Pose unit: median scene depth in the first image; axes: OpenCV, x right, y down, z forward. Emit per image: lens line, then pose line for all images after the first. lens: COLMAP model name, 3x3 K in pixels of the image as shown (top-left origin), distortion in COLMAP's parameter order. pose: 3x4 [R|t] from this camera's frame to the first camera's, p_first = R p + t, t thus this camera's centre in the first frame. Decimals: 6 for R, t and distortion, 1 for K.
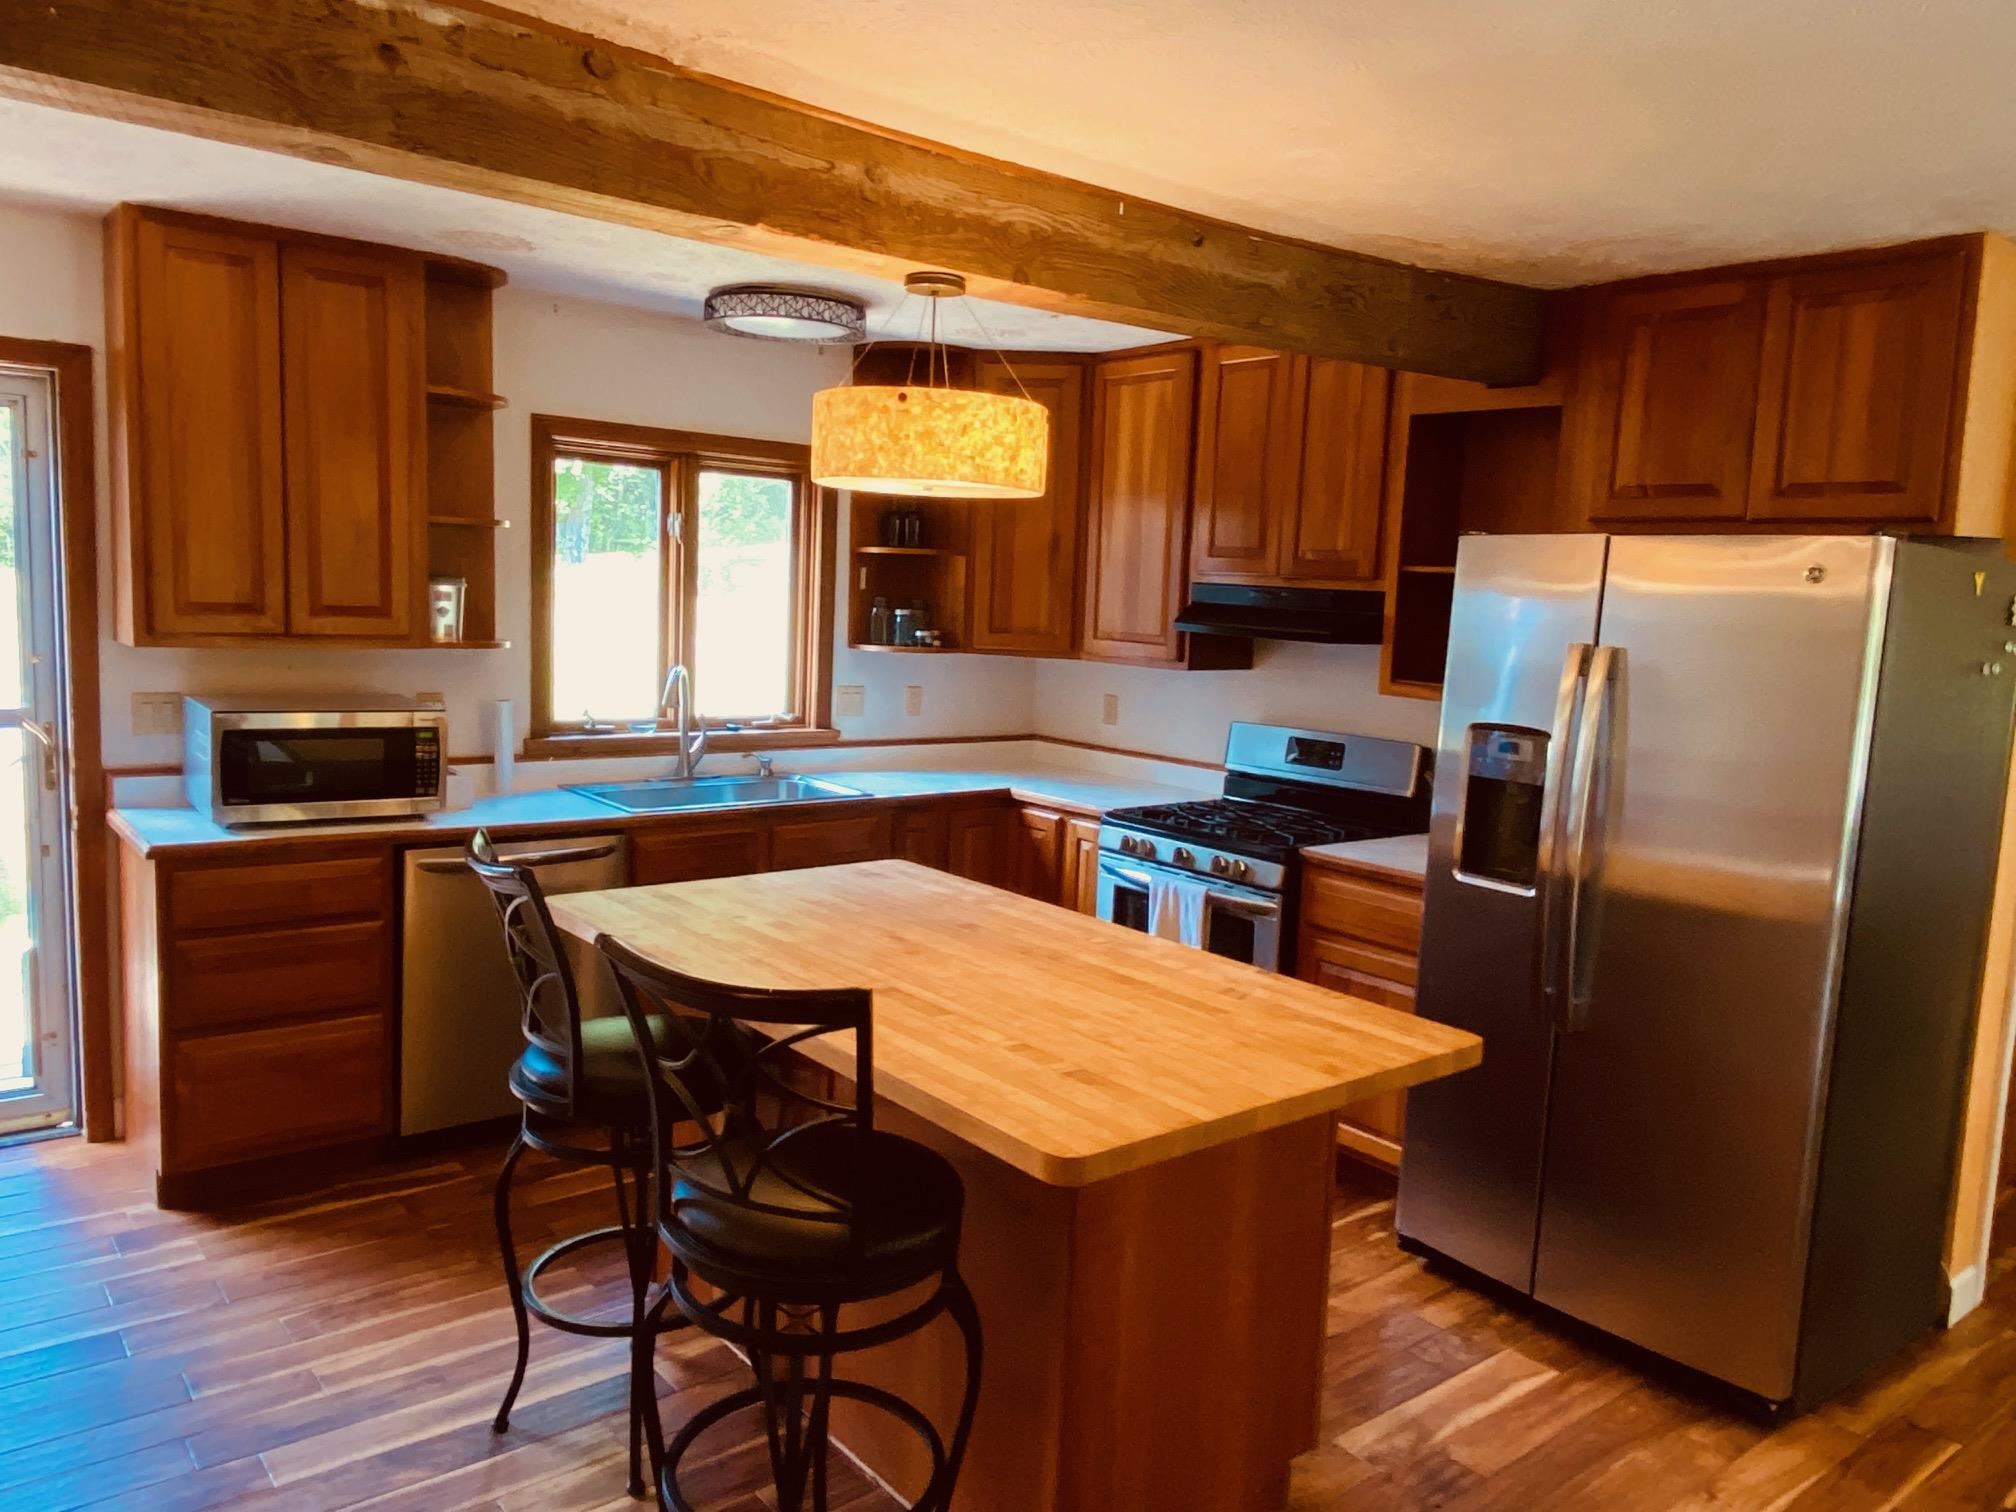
lens RADIAL K [[1421.7, 0, 1002.6], [0, 1421.7, 759.9], [0, 0, 1]] dist [0.008128, 0.000584]
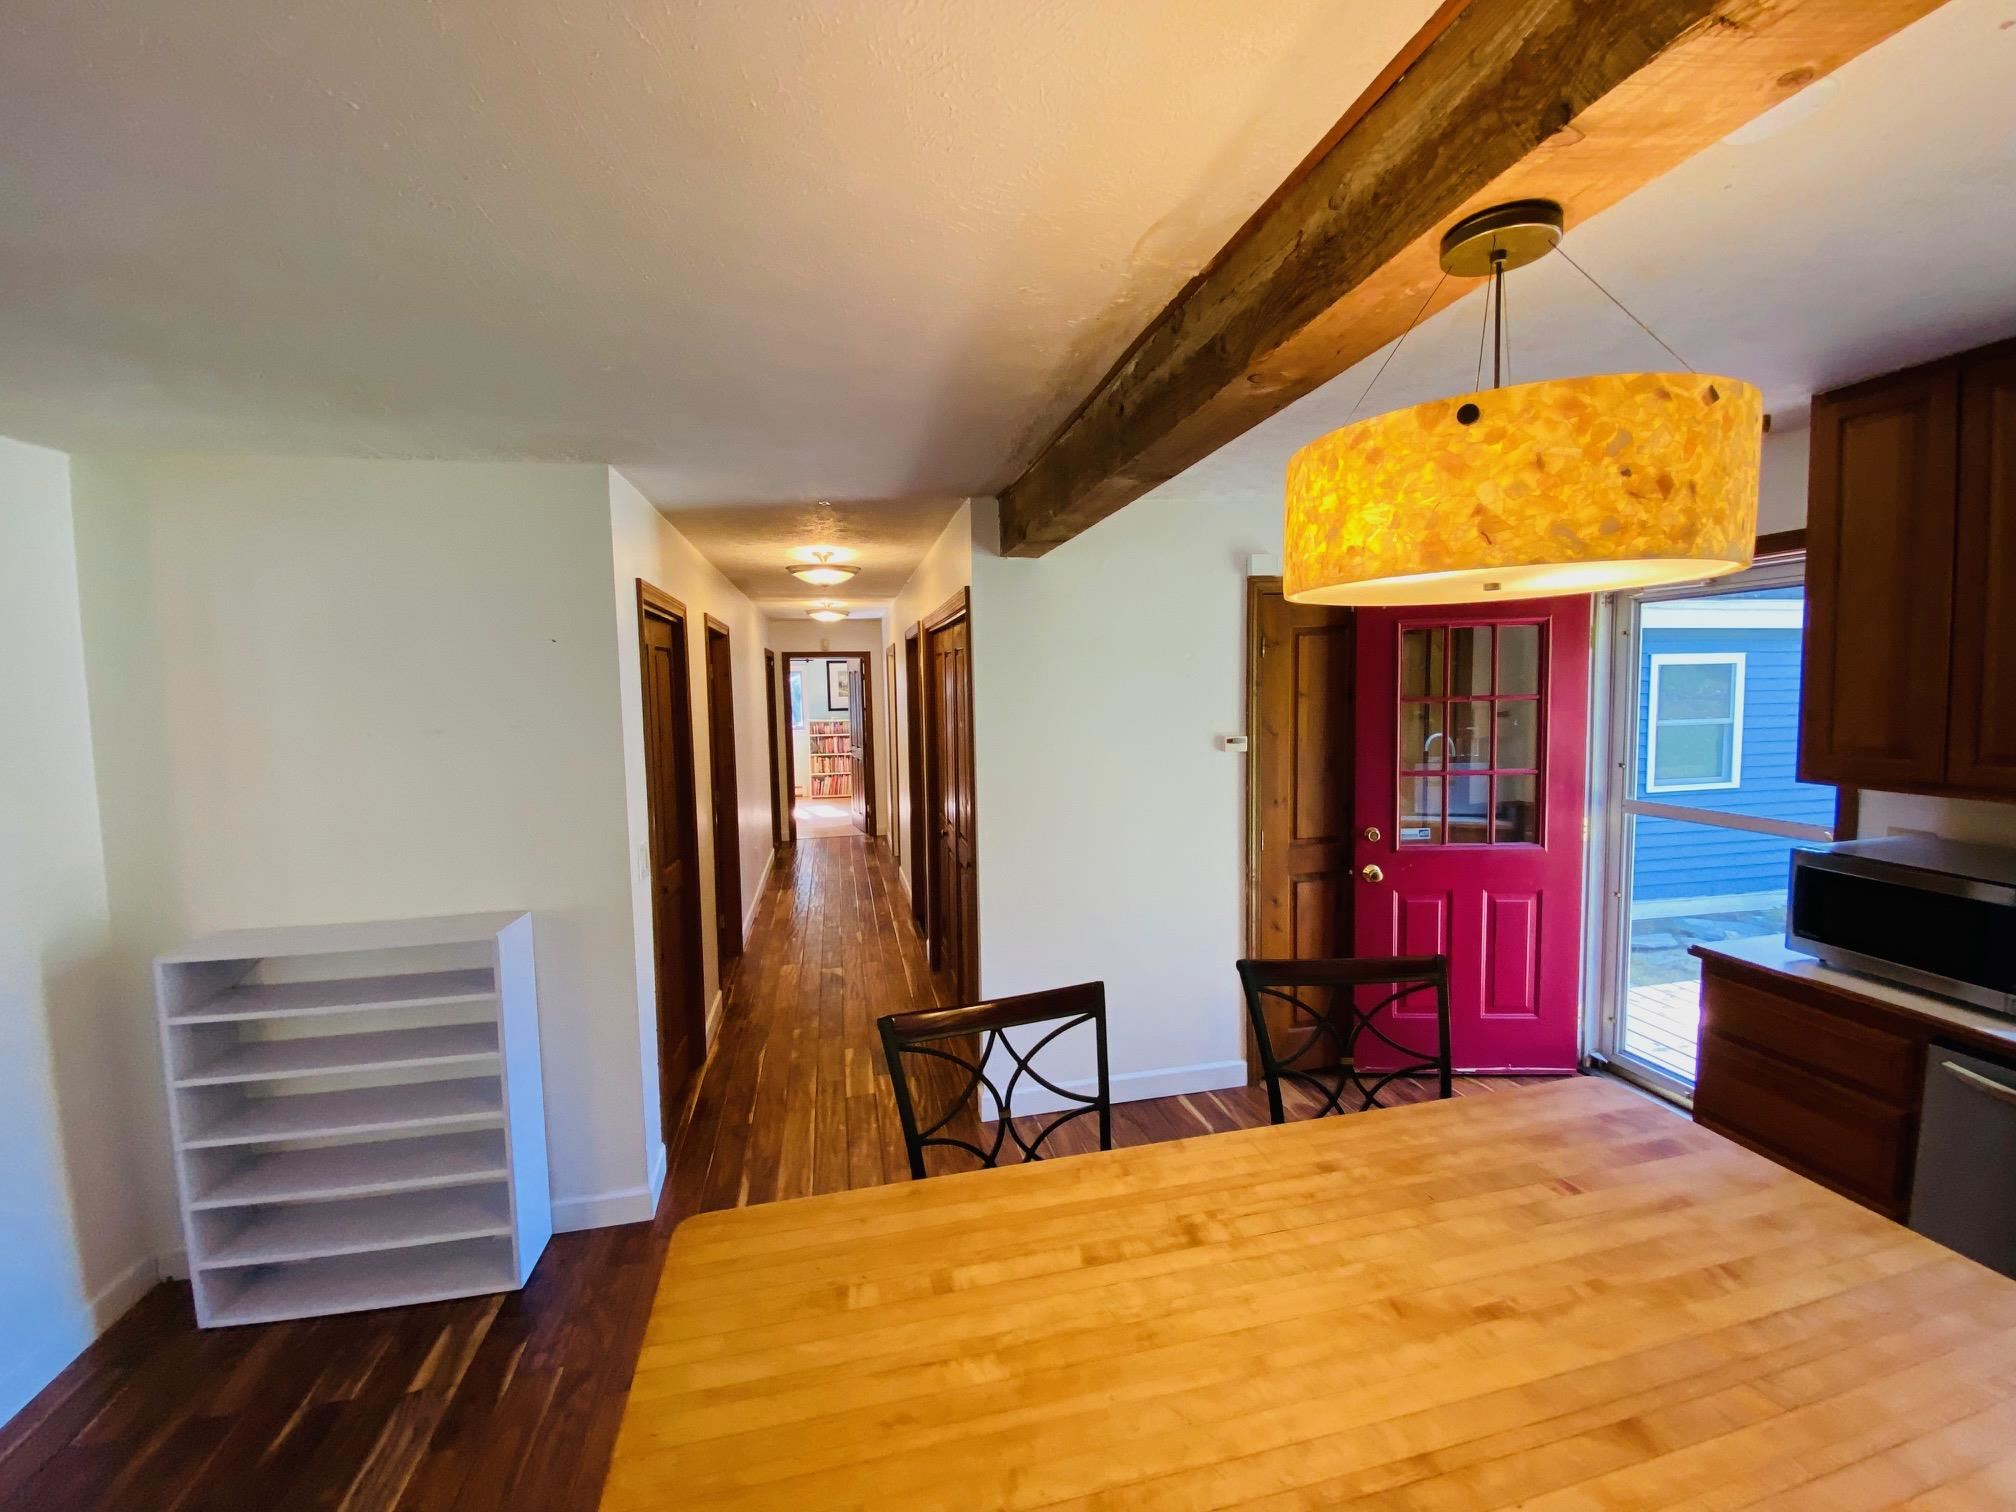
lens RADIAL K [[822.3, 0, 1005.6], [0, 822.3, 743.7], [0, 0, 1]] dist [-0.002405, -0.000106]
pose [[-0.449929, 0.031849, -0.892496, 0.368528], [-0.099539, 0.991349, 0.085557, -0.144008], [0.887500, 0.127333, -0.442866, 1.043898]]
